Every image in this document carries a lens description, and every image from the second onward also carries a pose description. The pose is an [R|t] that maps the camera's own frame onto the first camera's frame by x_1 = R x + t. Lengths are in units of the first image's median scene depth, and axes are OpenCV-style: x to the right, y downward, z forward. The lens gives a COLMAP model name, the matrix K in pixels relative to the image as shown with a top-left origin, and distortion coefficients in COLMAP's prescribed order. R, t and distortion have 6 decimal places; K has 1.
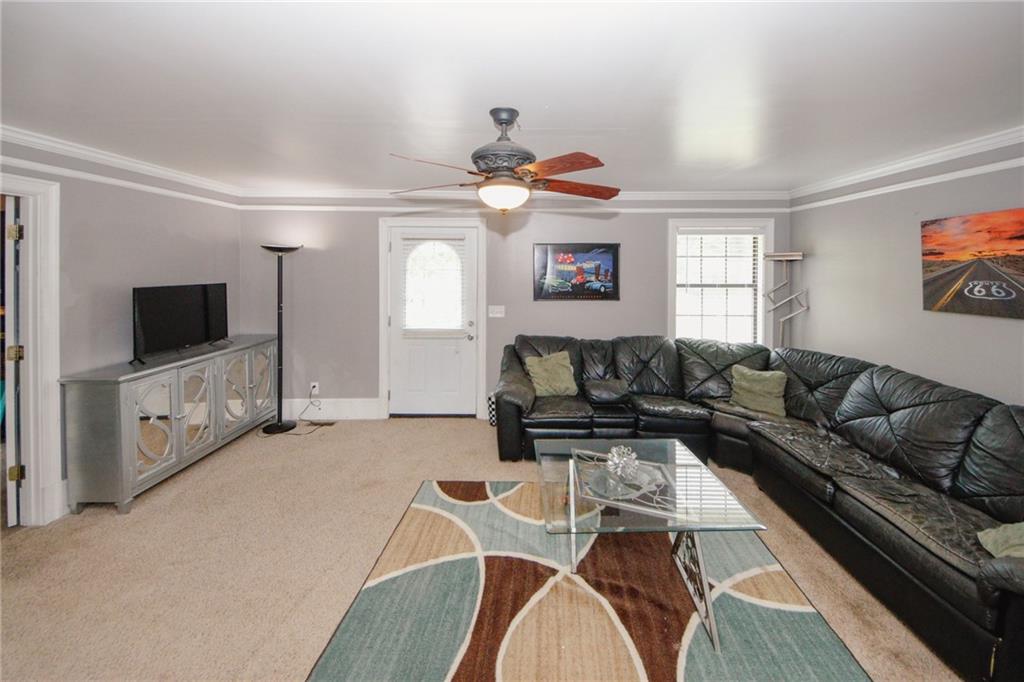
lens RADIAL K [[406.8, 0, 520.9], [0, 406.8, 297.3], [0, 0, 1]] dist [0.029567, -0.024890]
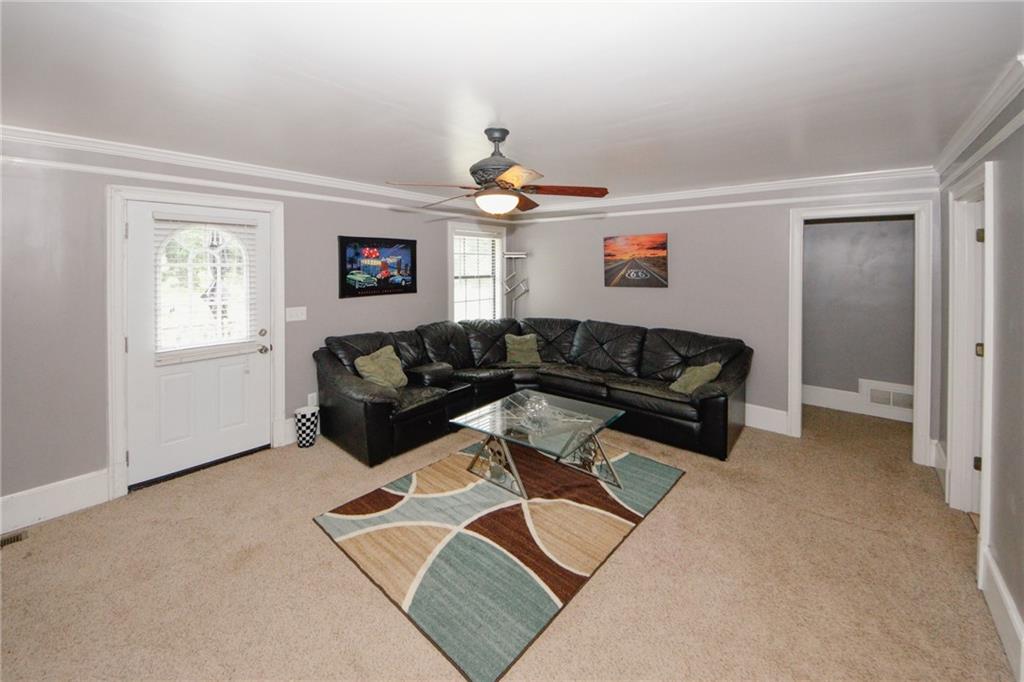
lens RADIAL K [[406.8, 0, 520.9], [0, 406.8, 297.3], [0, 0, 1]] dist [0.029567, -0.024890]
pose [[0.626174, -0.065349, 0.776940, -0.462062], [0.054690, 0.997708, 0.039840, -0.008859], [-0.777763, 0.017545, 0.628313, 0.107662]]
